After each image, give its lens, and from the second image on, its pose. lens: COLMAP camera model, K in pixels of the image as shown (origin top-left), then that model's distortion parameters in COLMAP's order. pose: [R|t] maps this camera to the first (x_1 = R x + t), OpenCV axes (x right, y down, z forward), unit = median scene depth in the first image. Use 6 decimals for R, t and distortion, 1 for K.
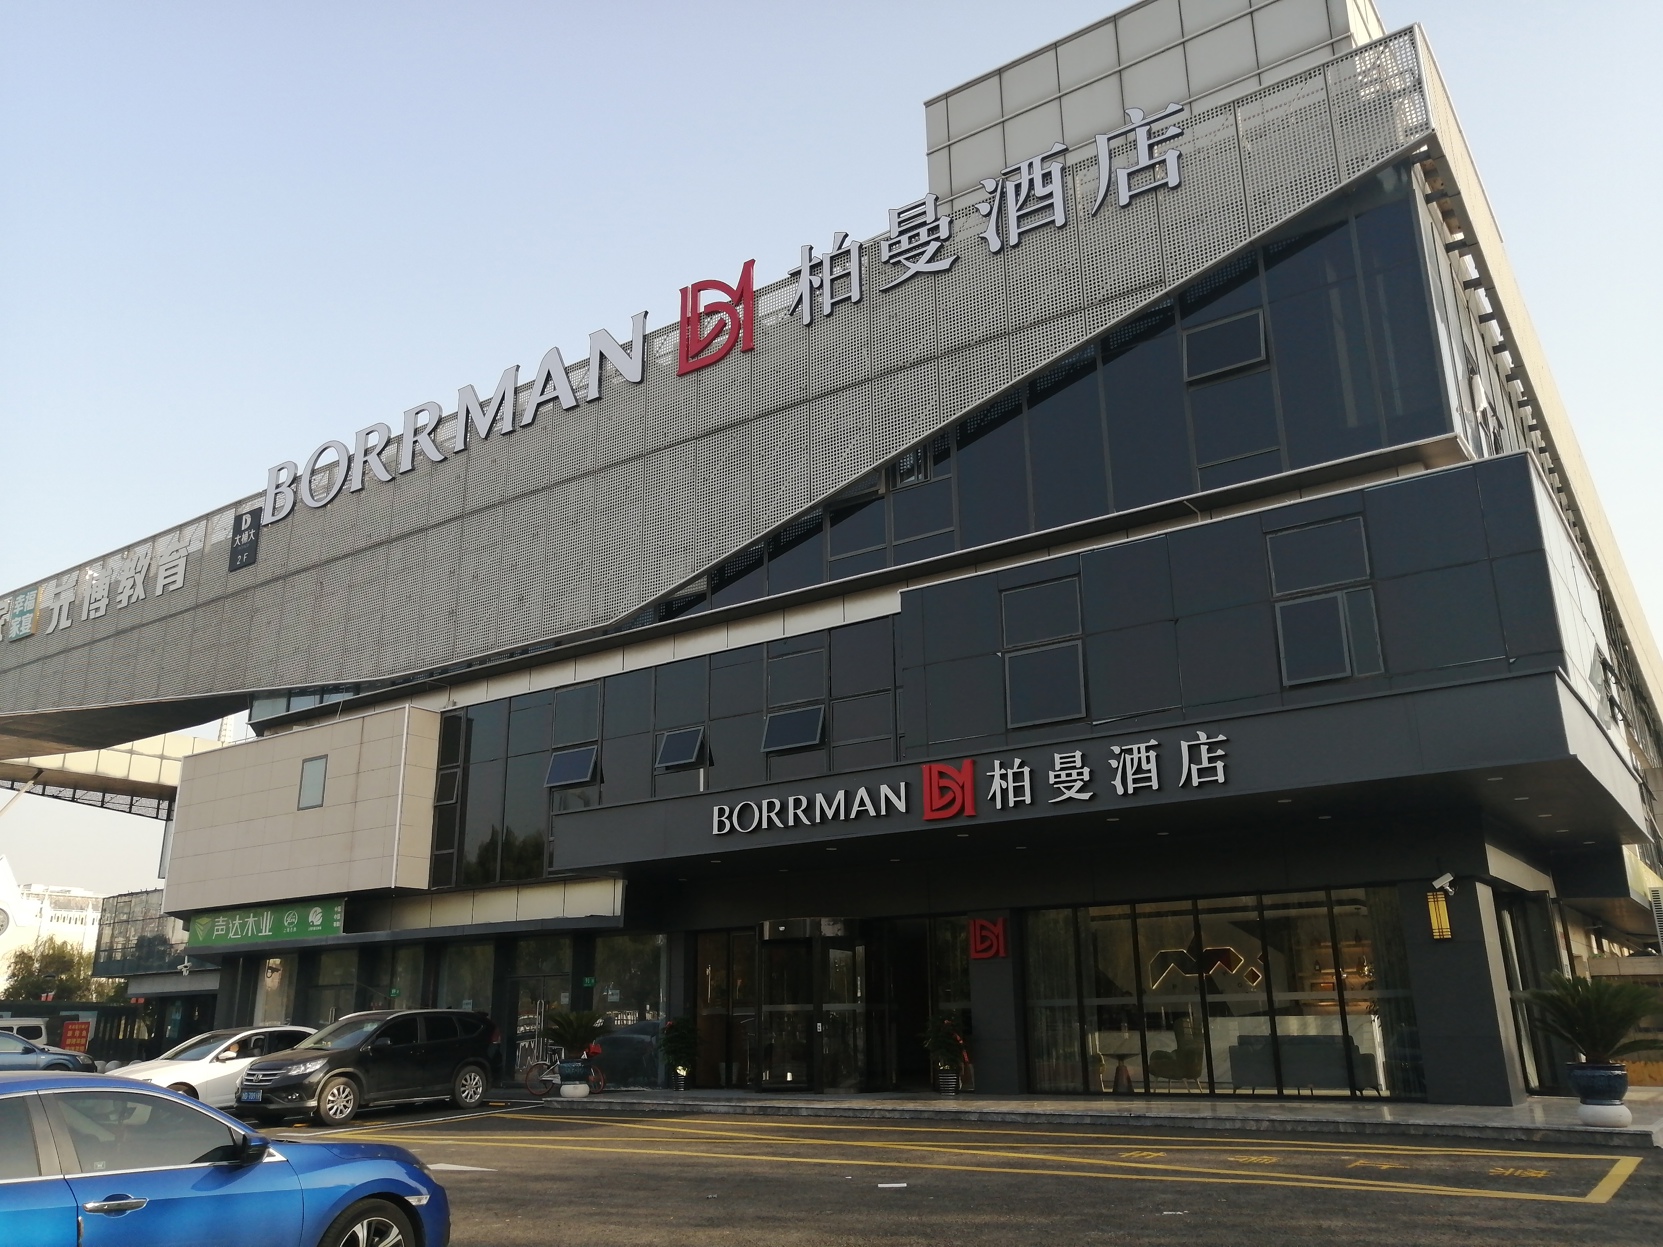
lens RADIAL K [[1275.9, 0, 831.5], [0, 1275.9, 623.5], [0, 0, 1]] dist [0.061603, -0.083921]
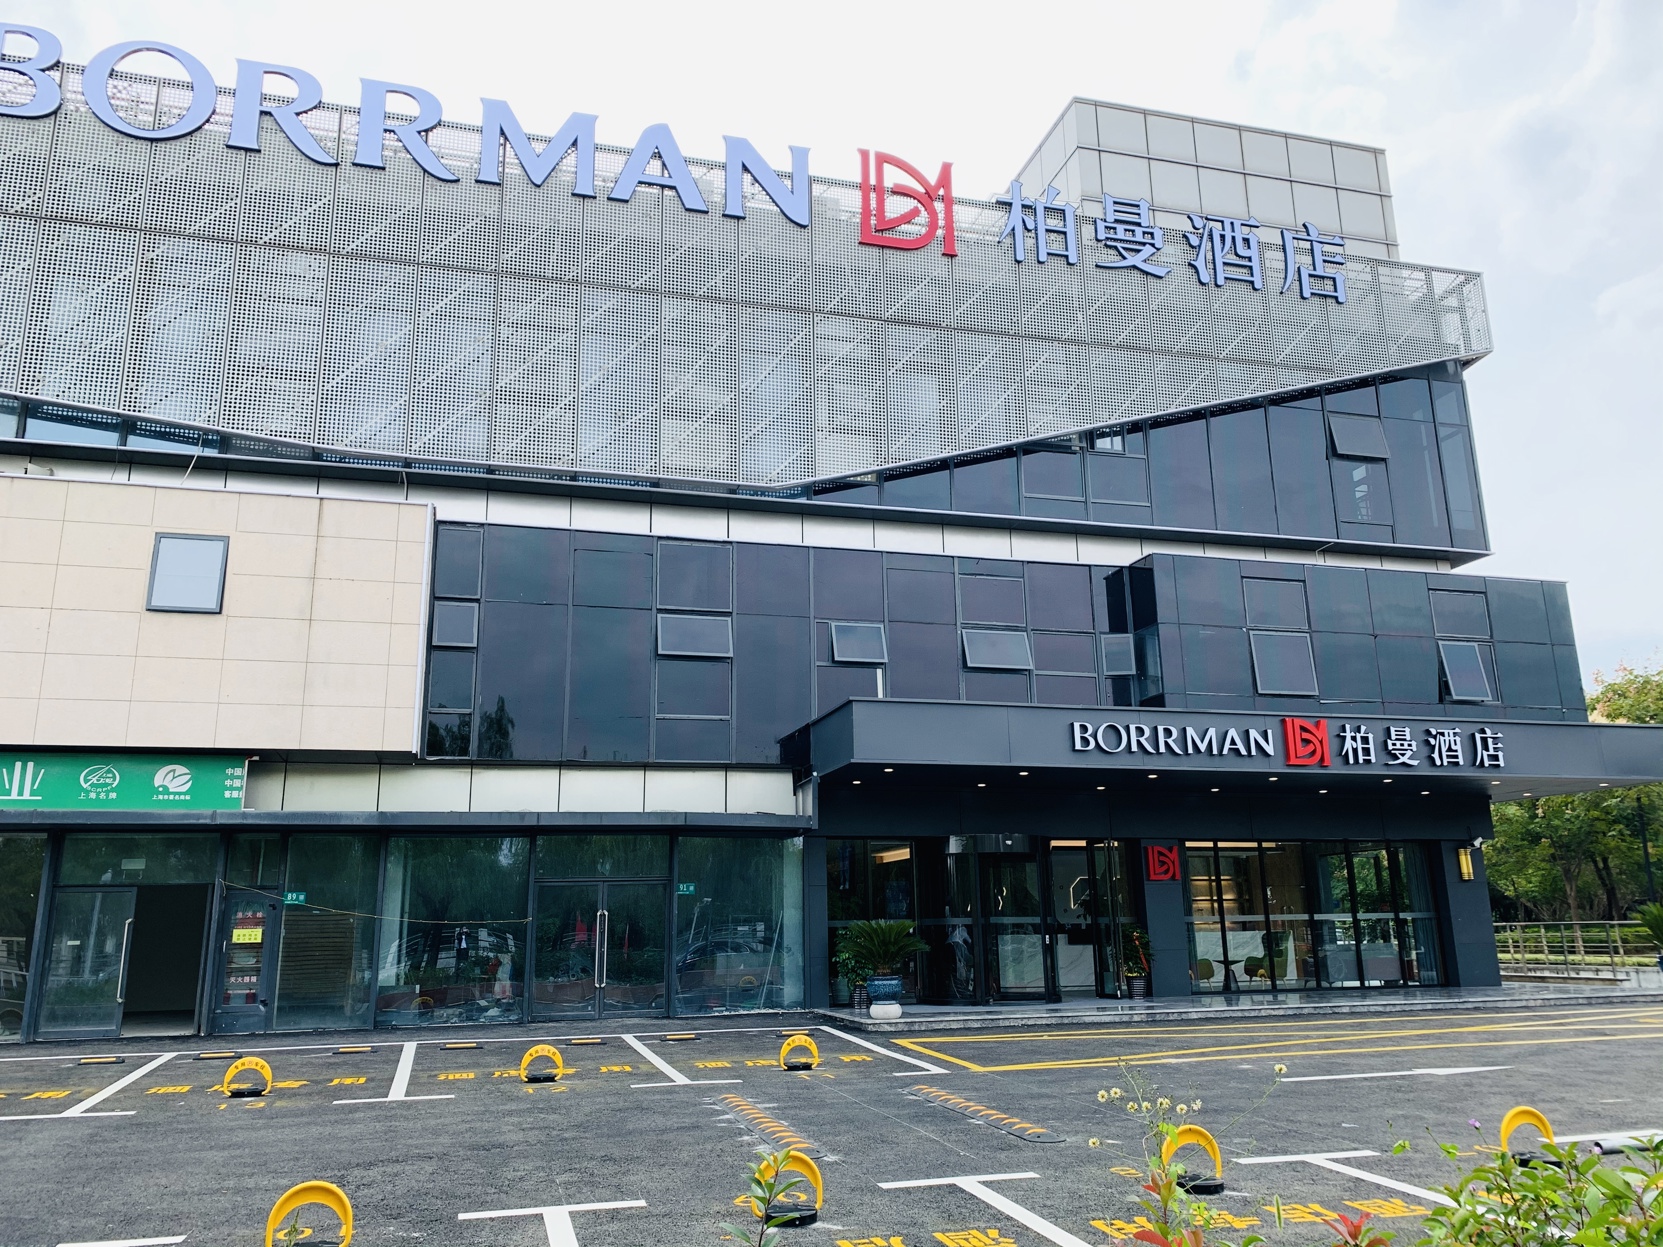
lens RADIAL K [[1261.7, 0, 835.9], [0, 1261.7, 615.7], [0, 0, 1]] dist [0.069873, -0.089546]
pose [[0.647014, 0.192412, 0.737802, -1.044118], [-0.221145, 0.973398, -0.059920, 0.175029], [-0.729704, -0.124392, 0.672353, 0.507443]]
